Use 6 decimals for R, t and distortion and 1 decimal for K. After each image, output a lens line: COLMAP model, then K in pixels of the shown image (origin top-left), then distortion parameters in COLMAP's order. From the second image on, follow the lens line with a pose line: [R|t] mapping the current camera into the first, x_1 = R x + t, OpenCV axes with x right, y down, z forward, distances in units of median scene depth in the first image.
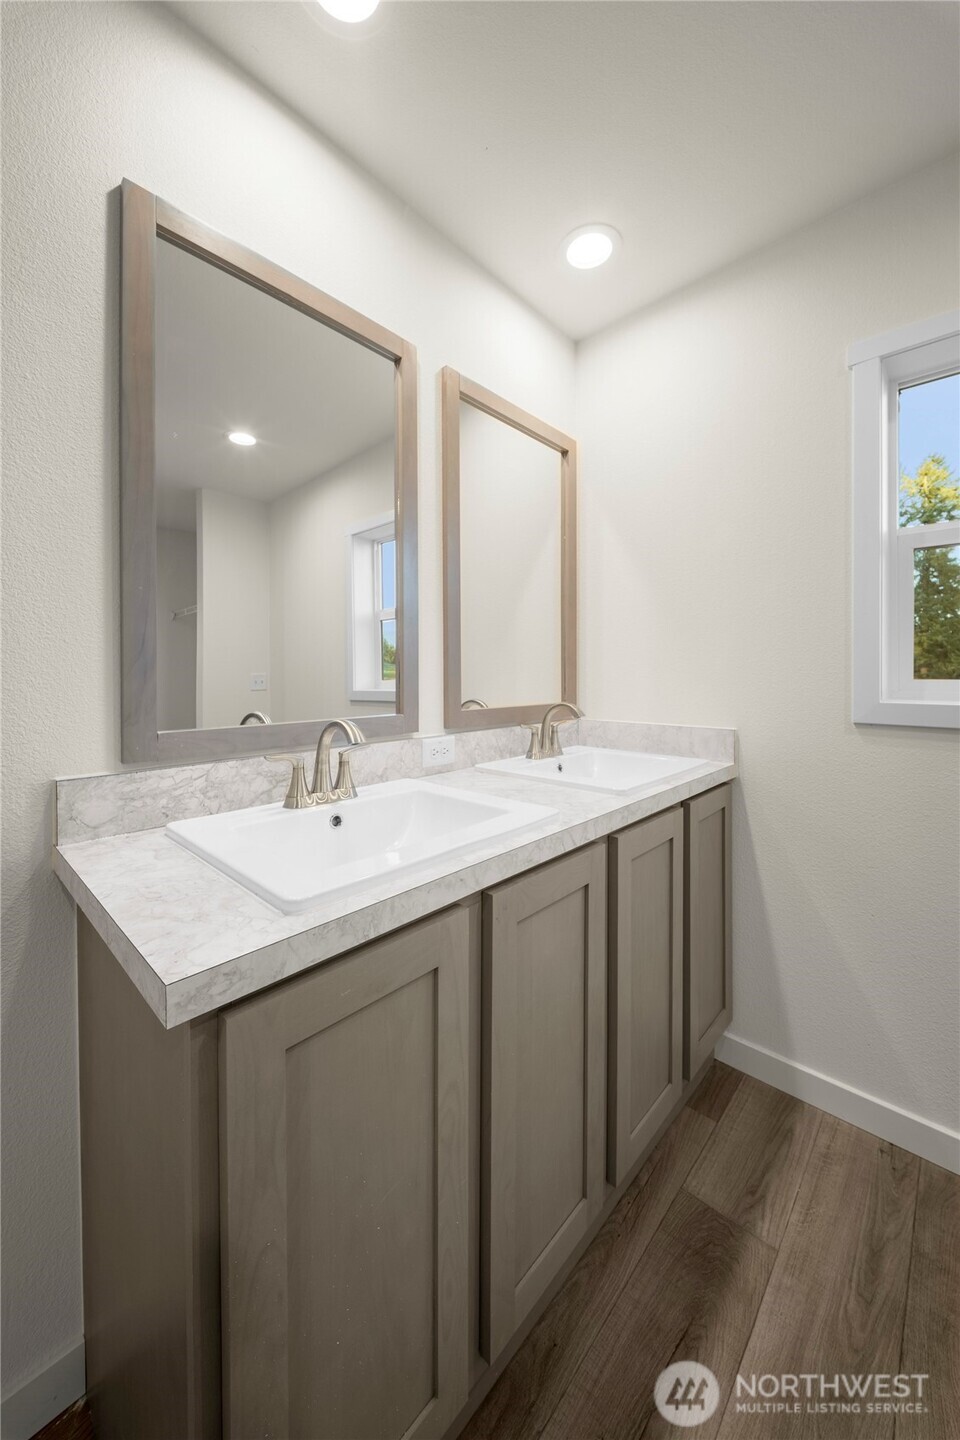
lens RADIAL K [[523.5, 0, 478.0], [0, 523.5, 681.8], [0, 0, 1]] dist [0.009629, -0.000093]
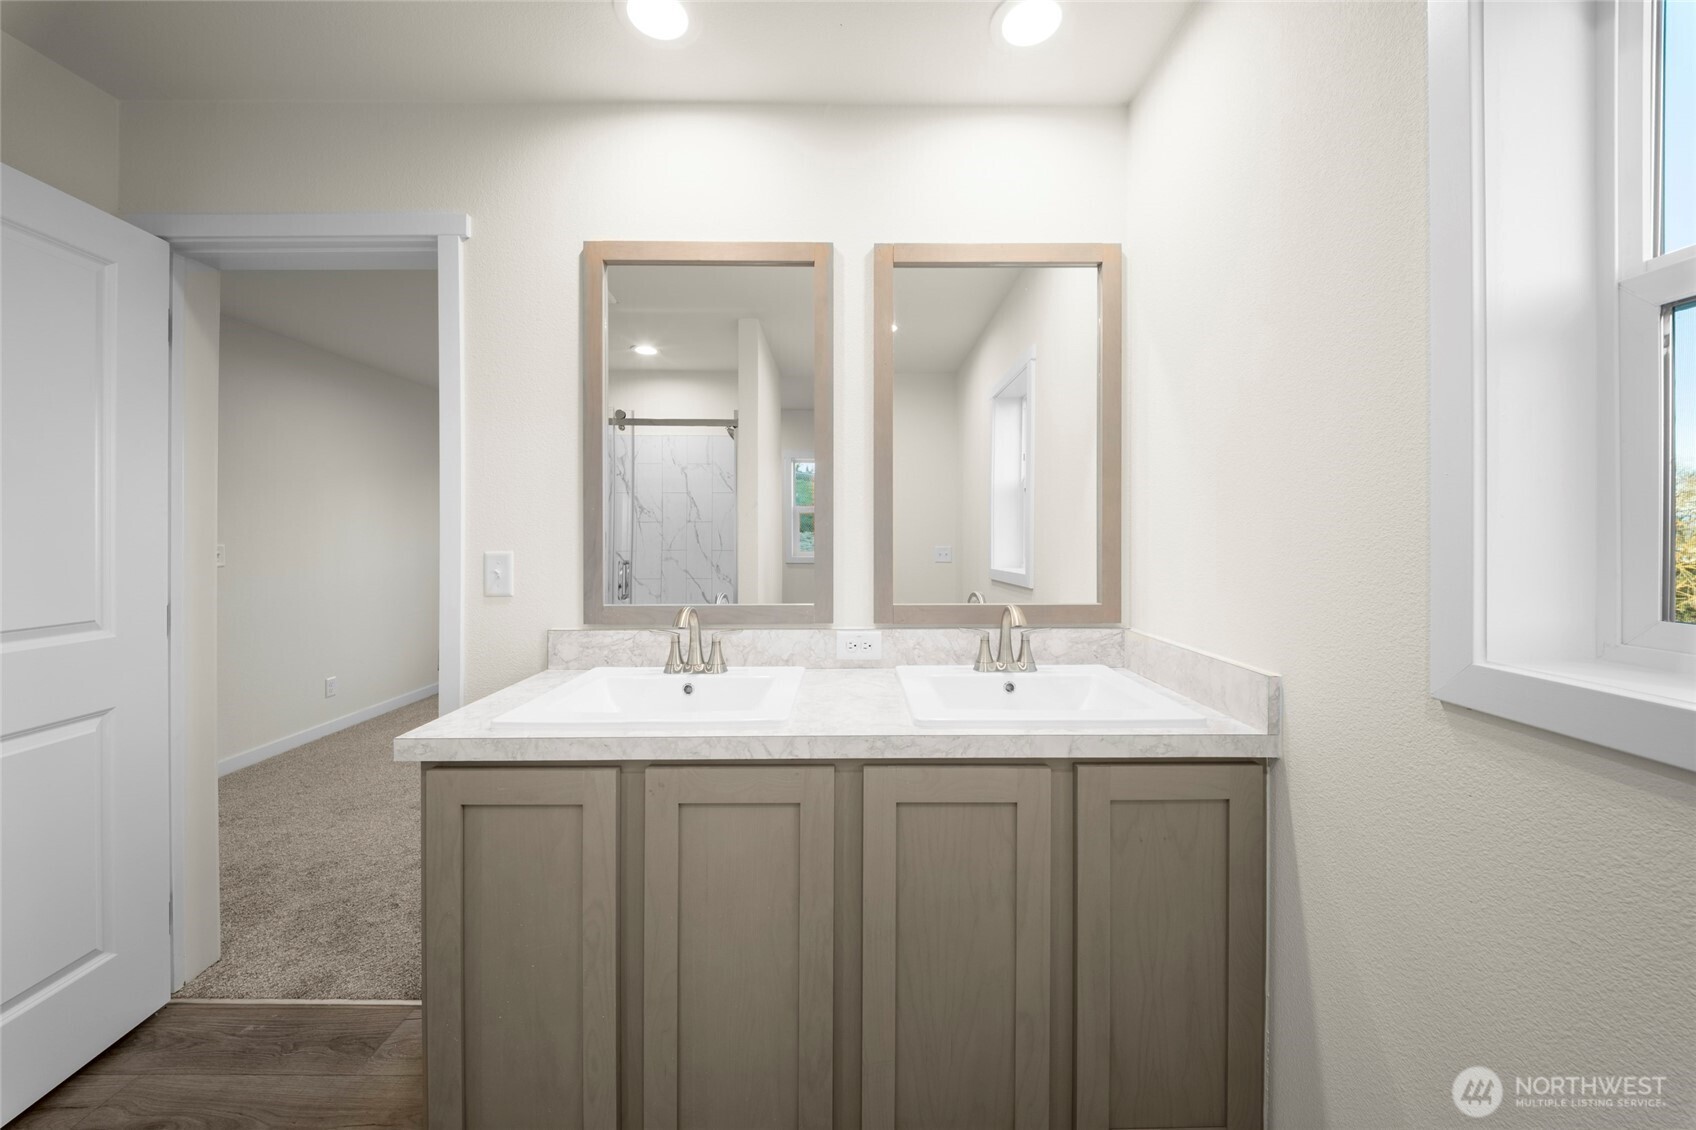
lens RADIAL K [[600.1, 0, 858.8], [0, 600.1, 549.9], [0, 0, 1]] dist [0.003145, -0.003233]
pose [[0.693221, 0.017036, -0.720524, 0.749951], [-0.011686, 0.999855, 0.012398, -0.060399], [0.720631, -0.000175, 0.693319, 0.234658]]
